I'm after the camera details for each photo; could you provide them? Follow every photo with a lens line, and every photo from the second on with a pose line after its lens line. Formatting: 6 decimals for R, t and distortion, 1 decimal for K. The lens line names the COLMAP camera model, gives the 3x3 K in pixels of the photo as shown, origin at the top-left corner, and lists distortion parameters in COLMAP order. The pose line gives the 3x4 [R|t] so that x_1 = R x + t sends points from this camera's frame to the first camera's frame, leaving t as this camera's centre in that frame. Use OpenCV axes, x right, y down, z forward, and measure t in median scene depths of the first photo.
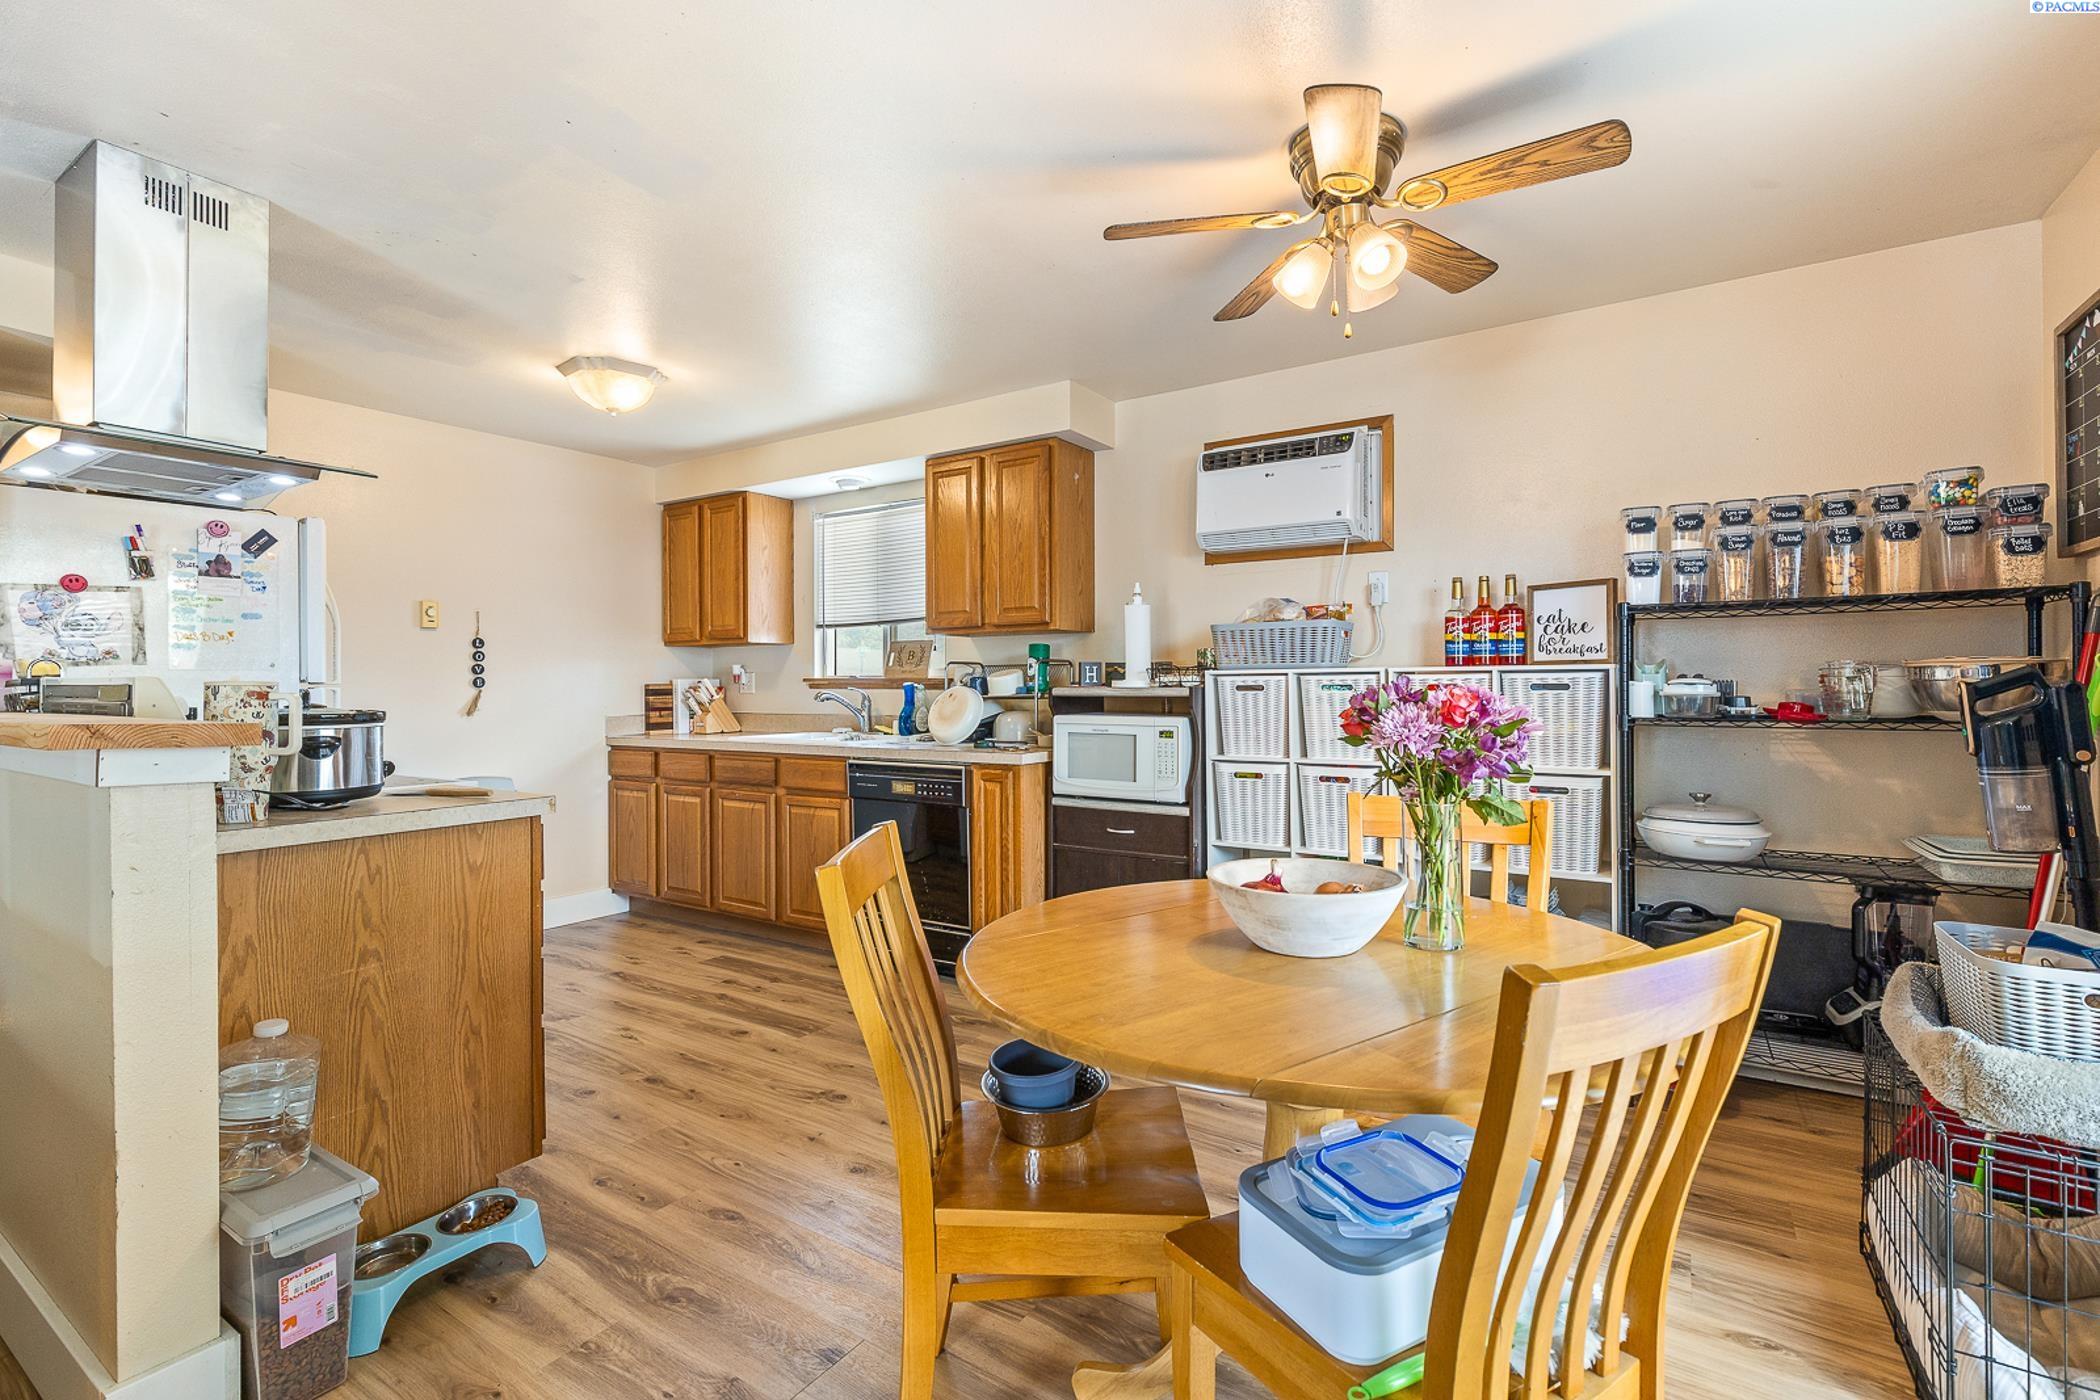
lens RADIAL K [[965.4, 0, 996.1], [0, 965.4, 682.4], [0, 0, 1]] dist [0.006069, -0.000933]
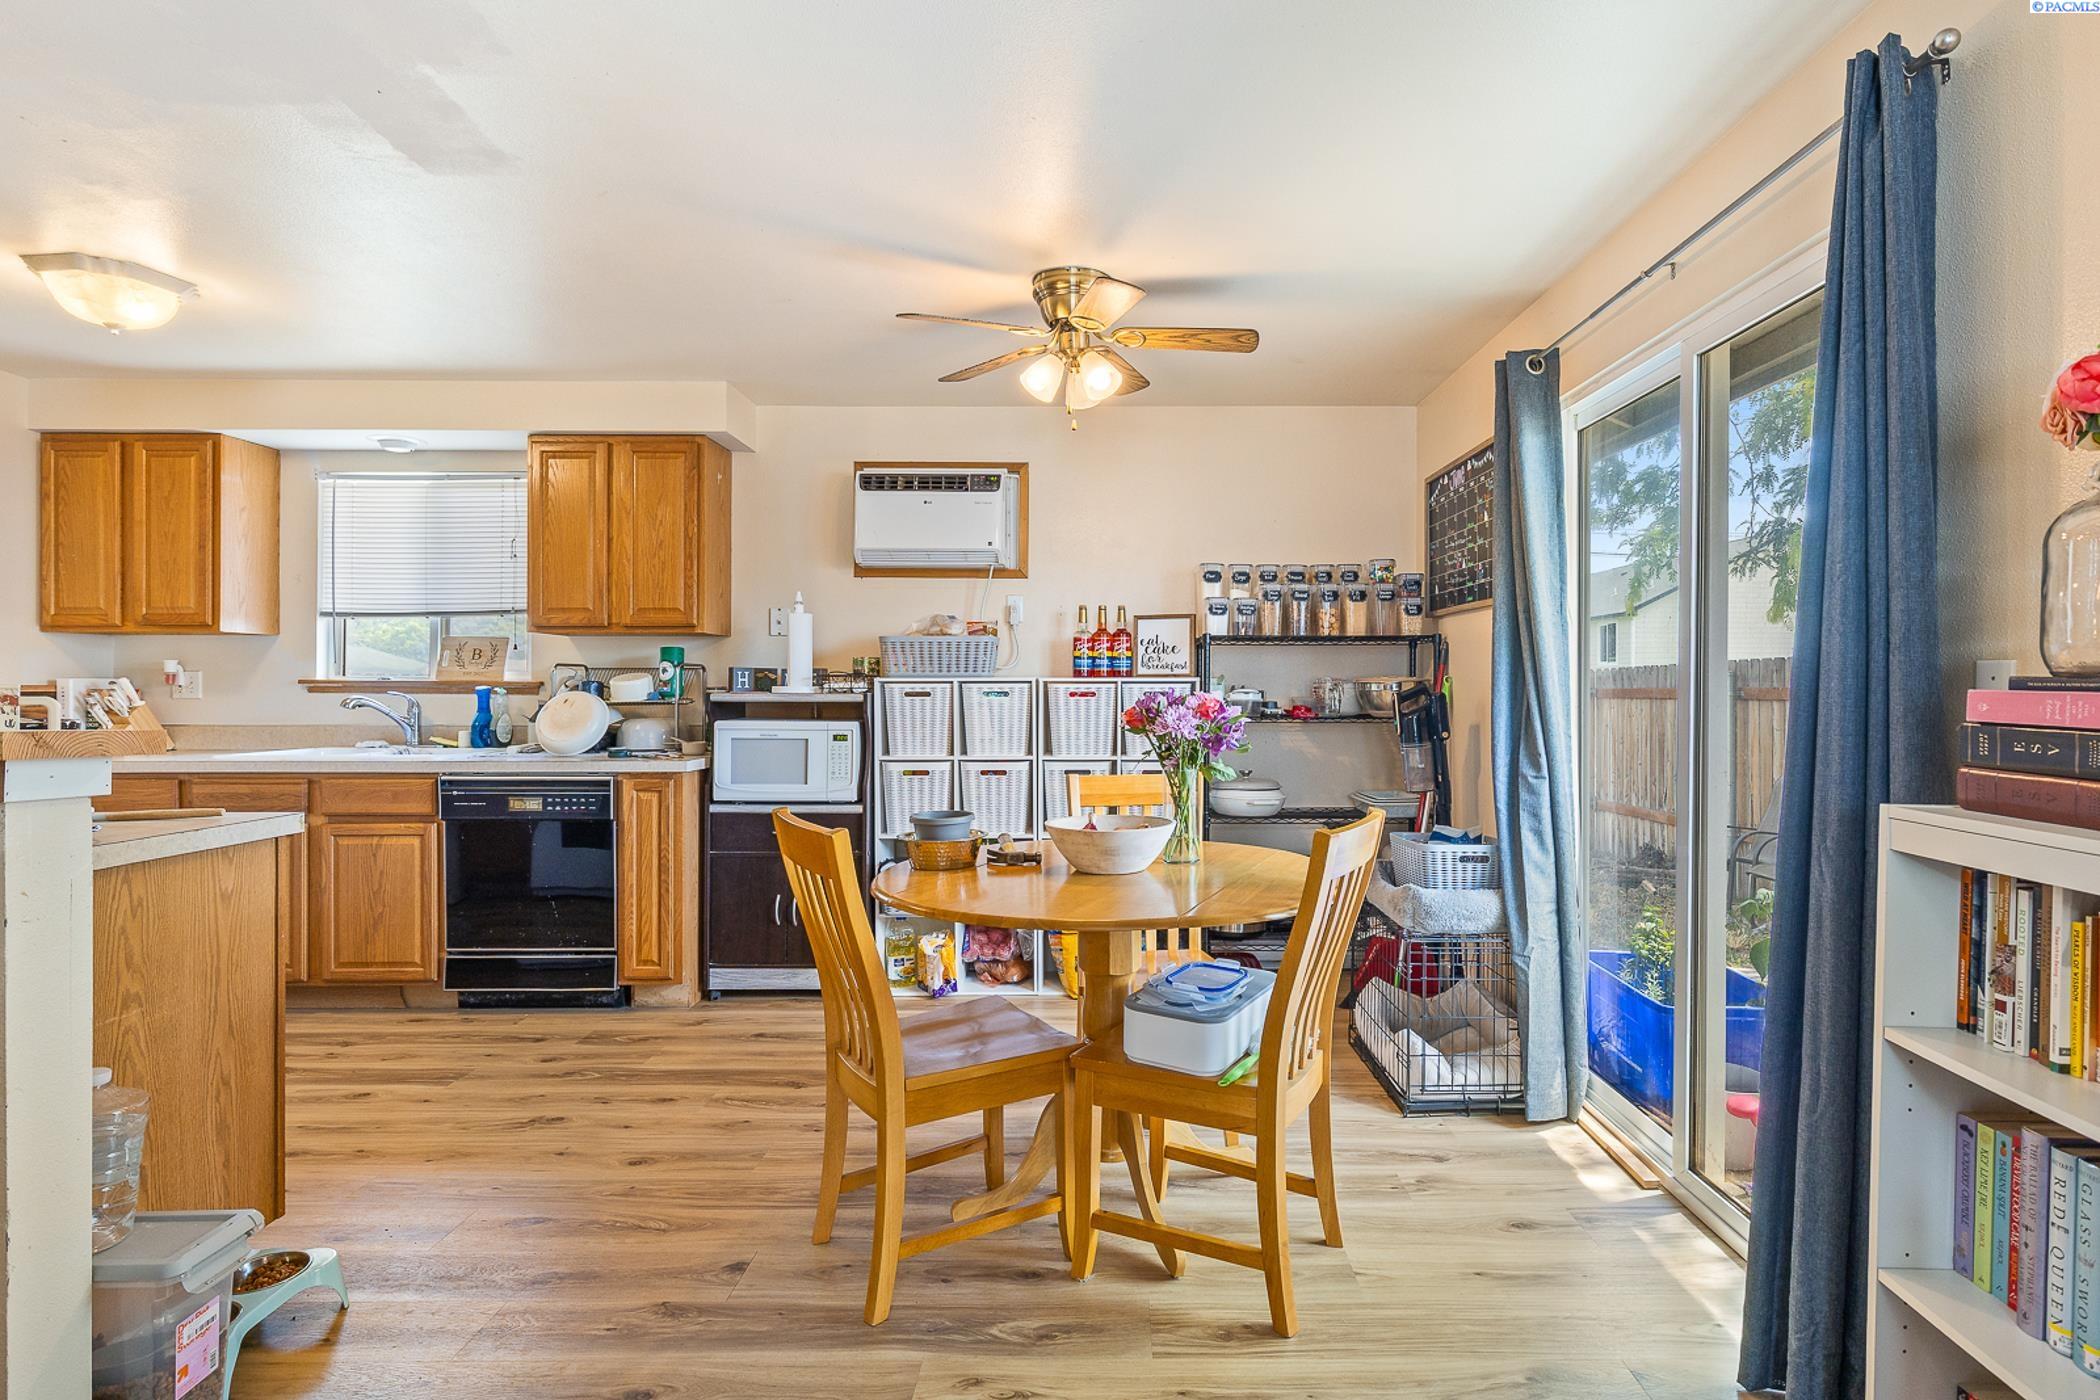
lens RADIAL K [[1143.4, 0, 1045.2], [0, 1143.4, 693.6], [0, 0, 1]] dist [0.000715, -0.002879]
pose [[0.842789, 0.003665, 0.538232, -0.300972], [-0.006965, 0.999967, 0.004096, -0.001368], [-0.538200, -0.007201, 0.842787, -0.176982]]
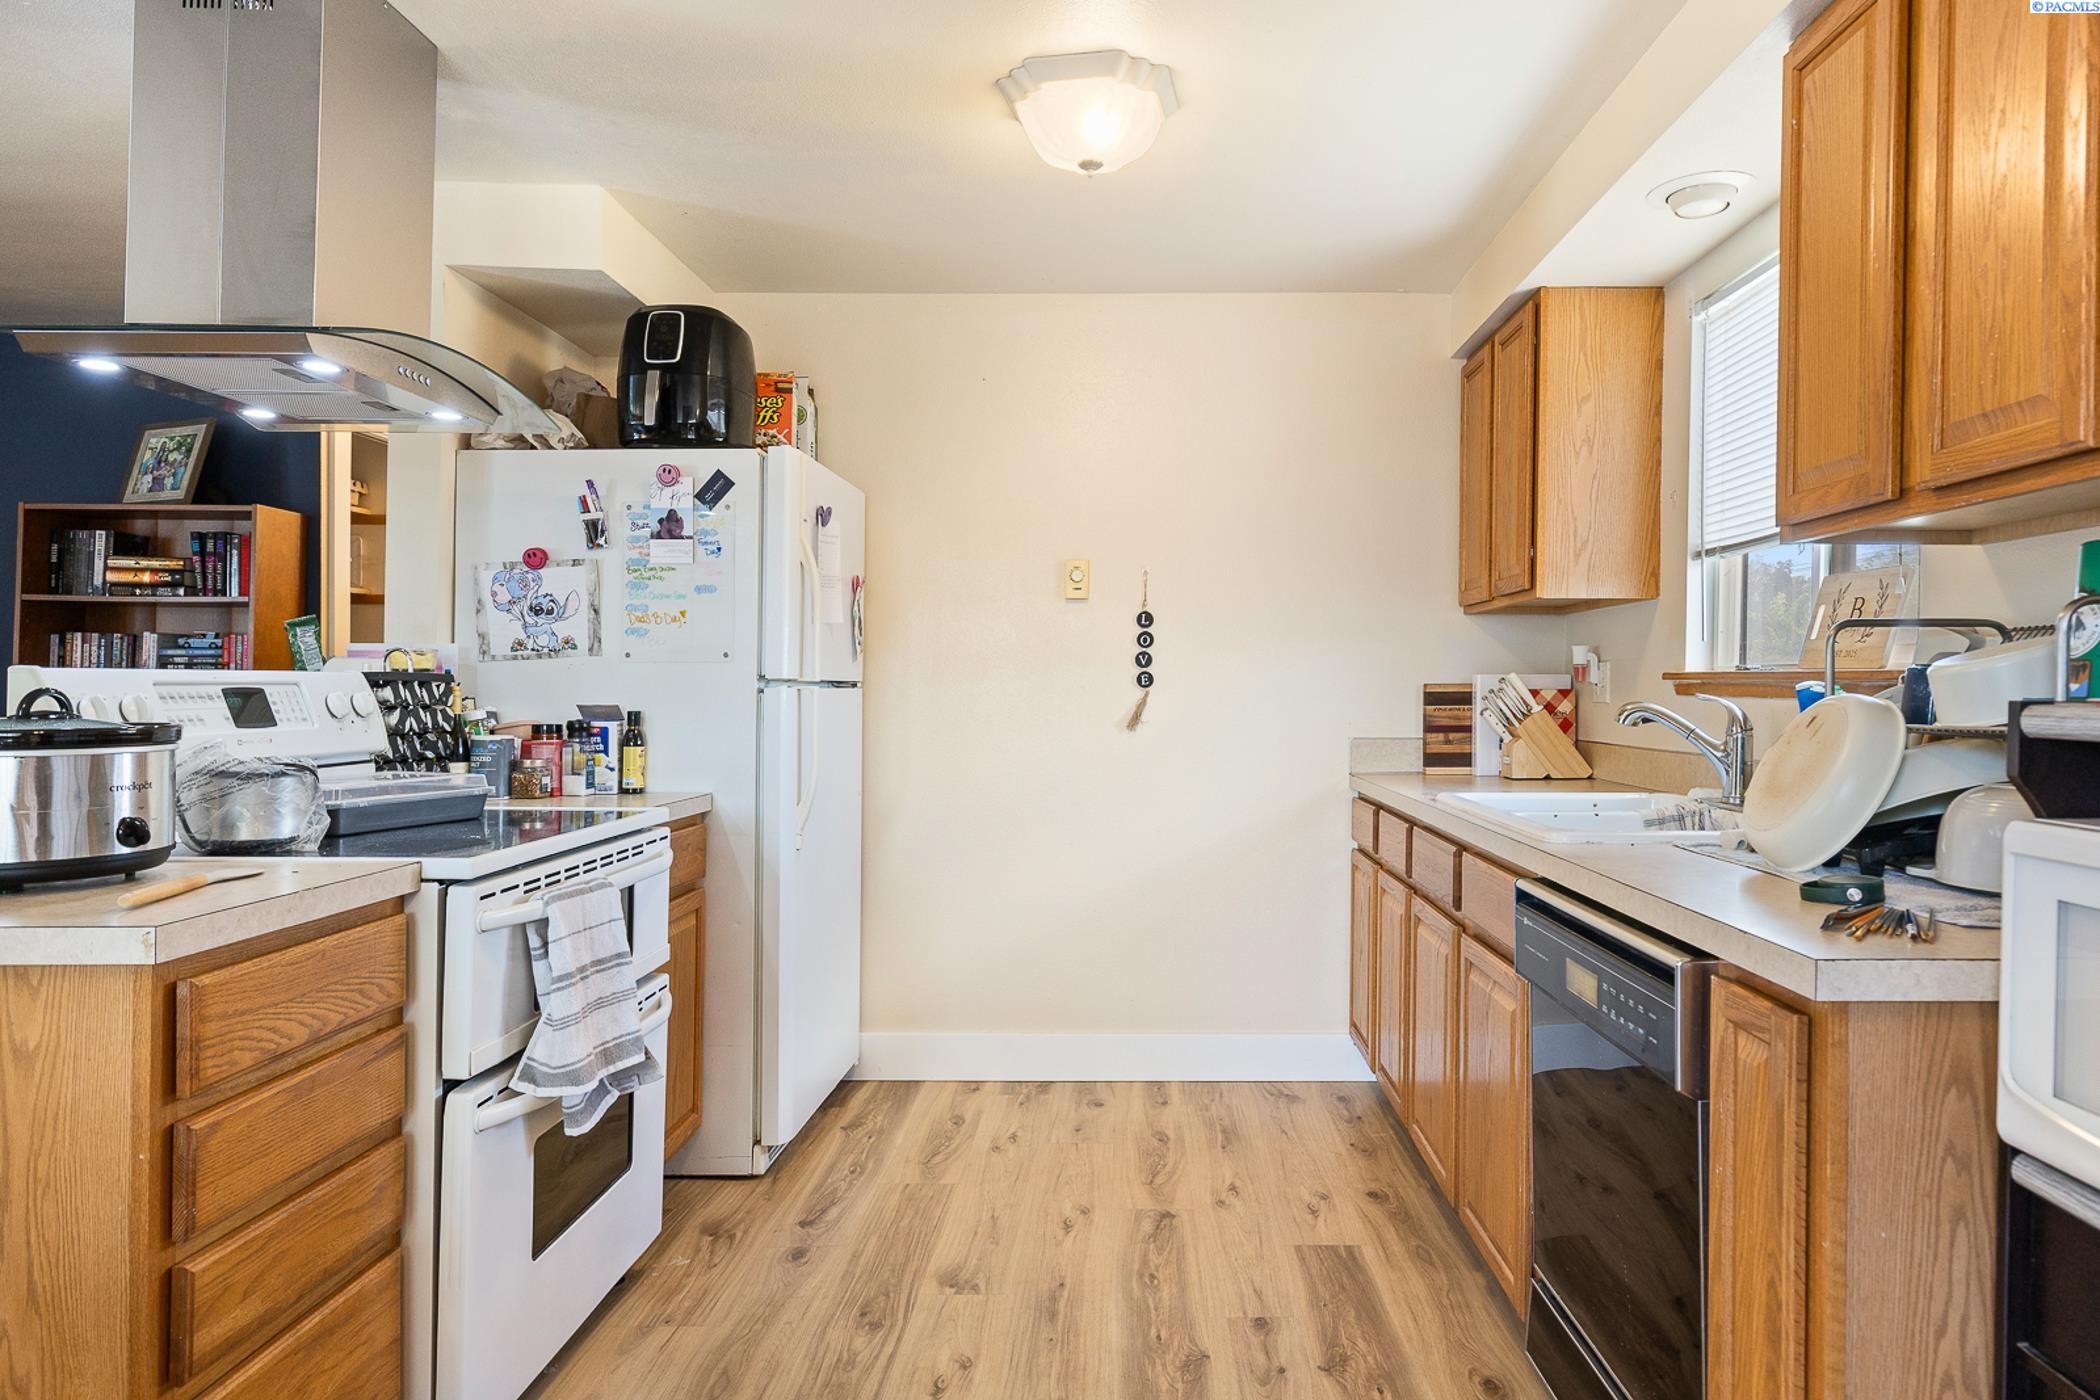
lens RADIAL K [[1280.5, 0, 1061.5], [0, 1280.5, 686.4], [0, 0, 1]] dist [0.005839, 0.001495]
pose [[0.591632, 0.007567, -0.806172, 0.191298], [-0.004052, 0.999971, 0.006413, -0.001145], [0.806198, -0.000528, 0.591646, 0.662901]]
